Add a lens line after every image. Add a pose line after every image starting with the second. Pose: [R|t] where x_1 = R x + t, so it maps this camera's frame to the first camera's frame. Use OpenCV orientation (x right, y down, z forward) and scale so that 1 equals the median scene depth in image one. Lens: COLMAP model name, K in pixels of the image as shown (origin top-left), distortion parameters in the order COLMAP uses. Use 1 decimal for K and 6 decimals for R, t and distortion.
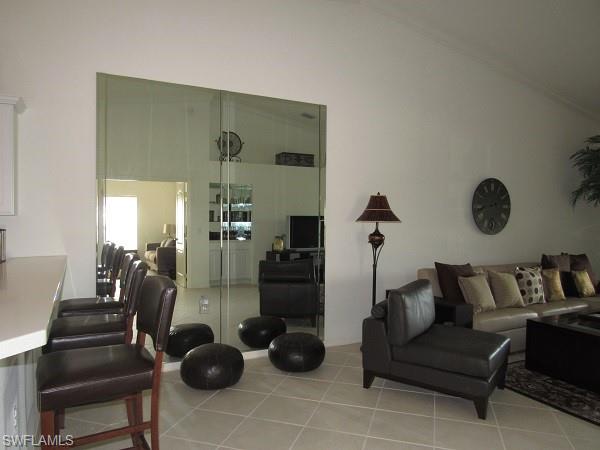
lens RADIAL K [[428.7, 0, 299.6], [0, 428.7, 223.3], [0, 0, 1]] dist [-0.028133, 0.006234]
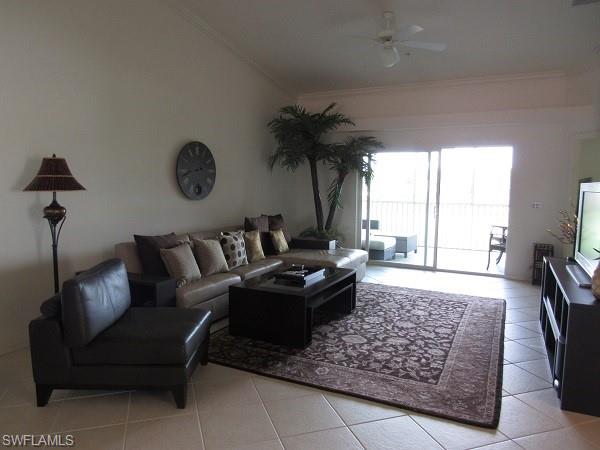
lens RADIAL K [[426.3, 0, 302.0], [0, 426.3, 222.1], [0, 0, 1]] dist [-0.038469, 0.032935]
pose [[0.807928, -0.066639, 0.585502, 0.087095], [0.016316, 0.995734, 0.090817, -0.009415], [-0.589056, -0.063821, 0.805568, 0.092347]]
